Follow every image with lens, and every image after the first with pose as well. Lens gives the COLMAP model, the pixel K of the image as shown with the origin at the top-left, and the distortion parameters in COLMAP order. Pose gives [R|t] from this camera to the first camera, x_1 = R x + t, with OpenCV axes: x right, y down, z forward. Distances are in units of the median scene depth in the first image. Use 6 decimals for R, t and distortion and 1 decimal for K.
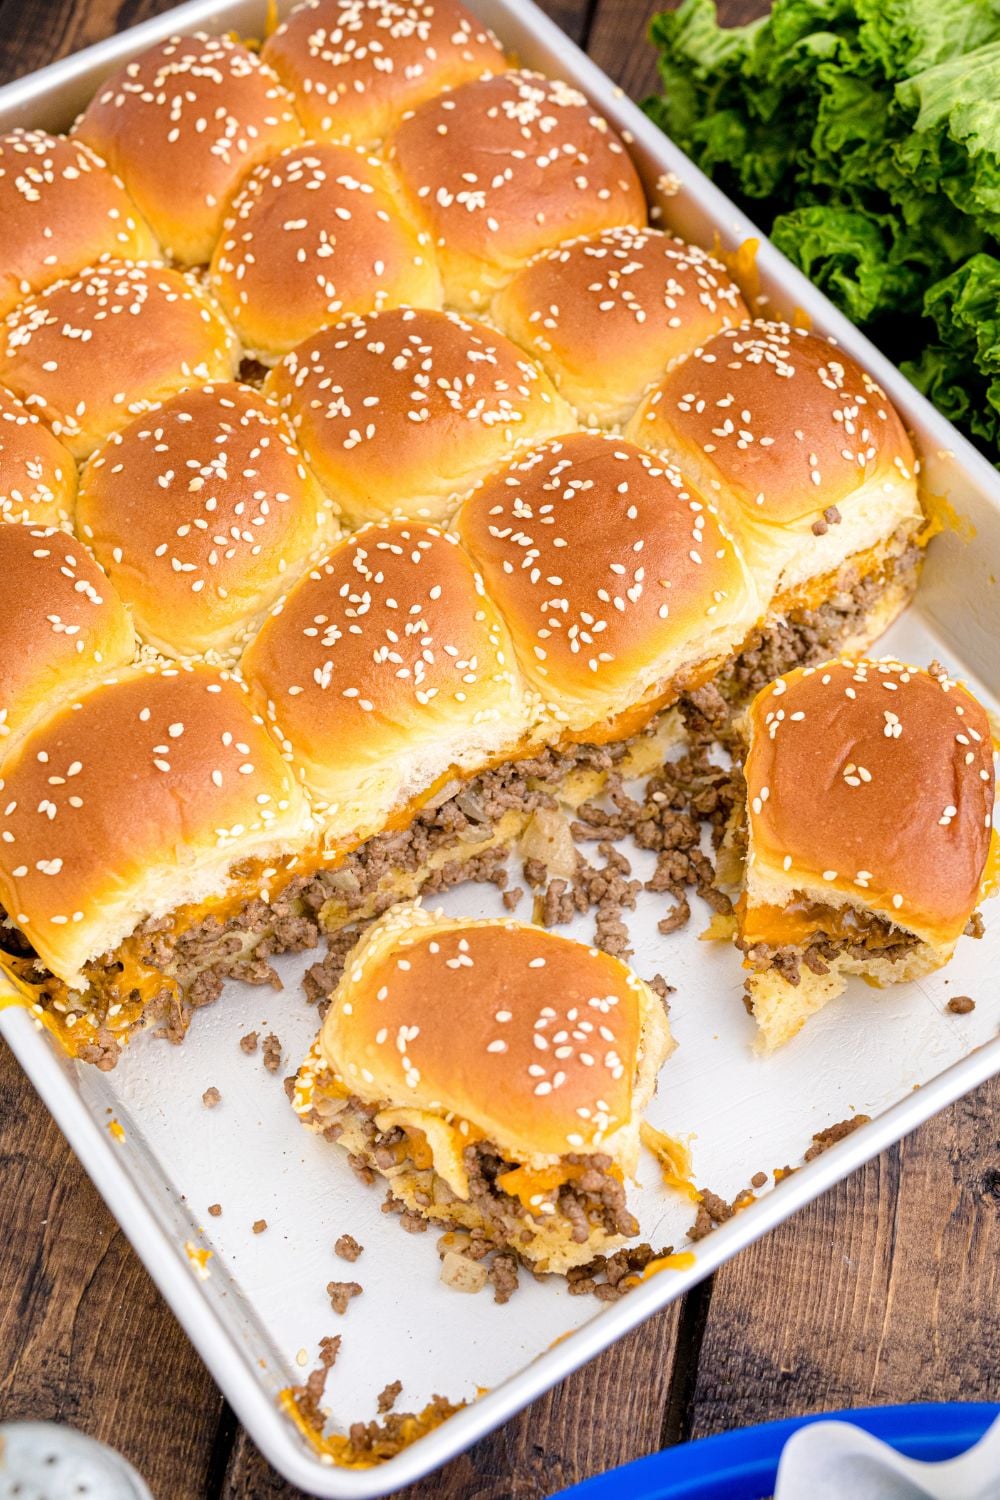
lens RADIAL K [[2263.2, 0, 500.0], [0, 2263.2, 750.0], [0, 0, 1]] dist [-0.100318, 0.075597]
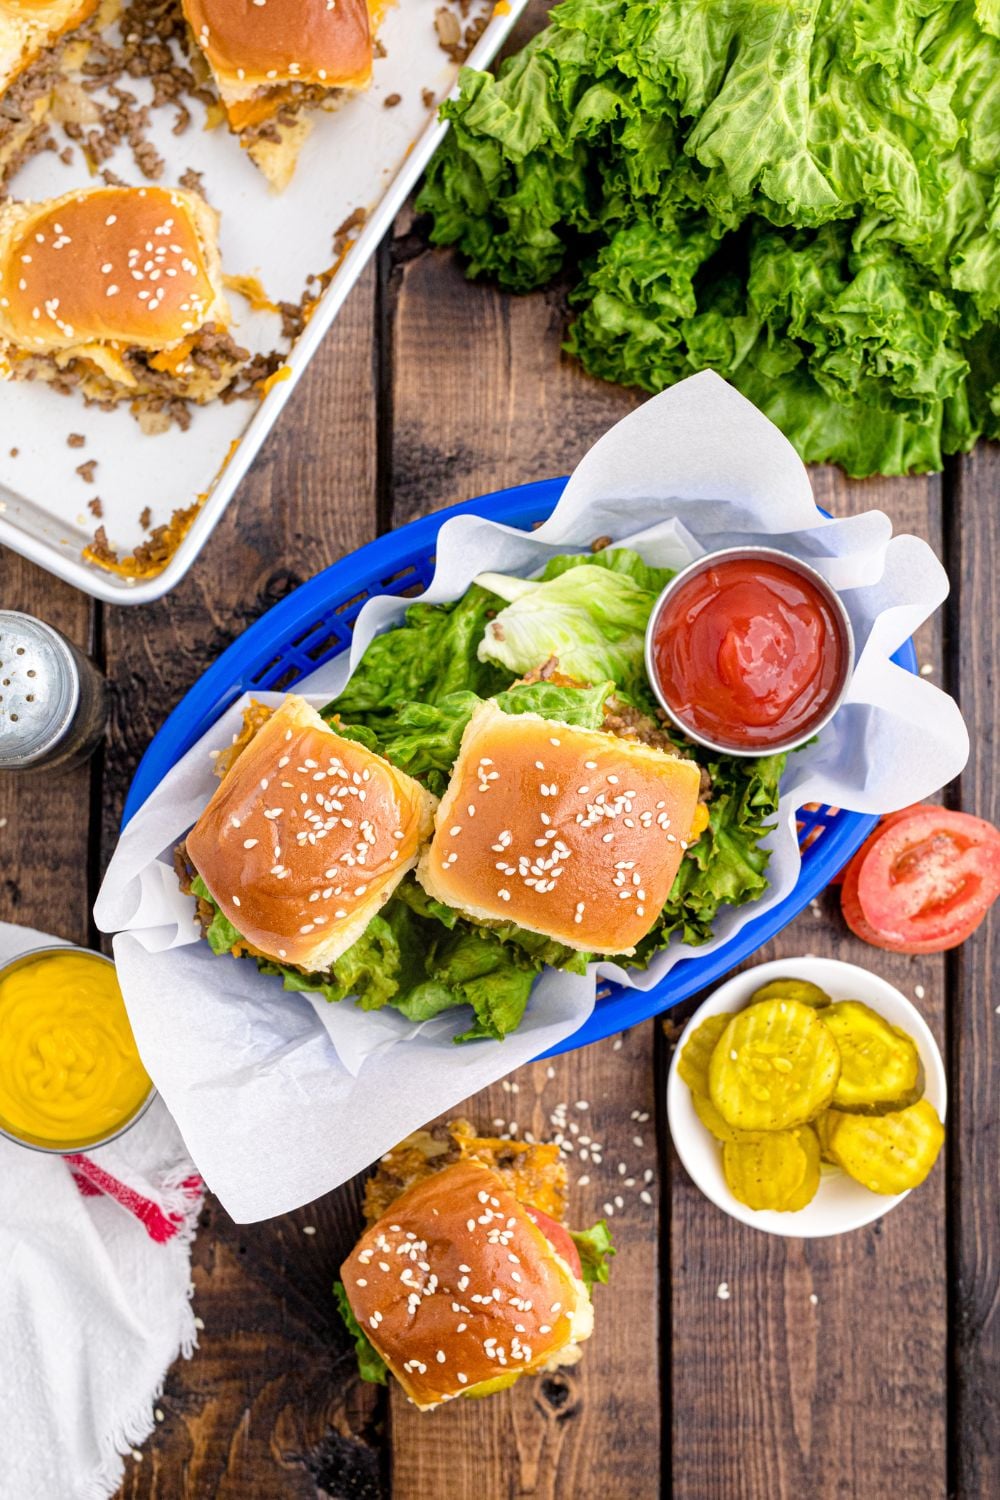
lens RADIAL K [[2263.2, 0, 500.0], [0, 2263.2, 750.0], [0, 0, 1]] dist [-0.100318, 0.075597]
pose [[0.904212, -0.425318, 0.038791, 0.040072], [0.349454, 0.789016, 0.505308, -0.264926], [-0.245523, -0.443350, 0.862067, -0.425546]]
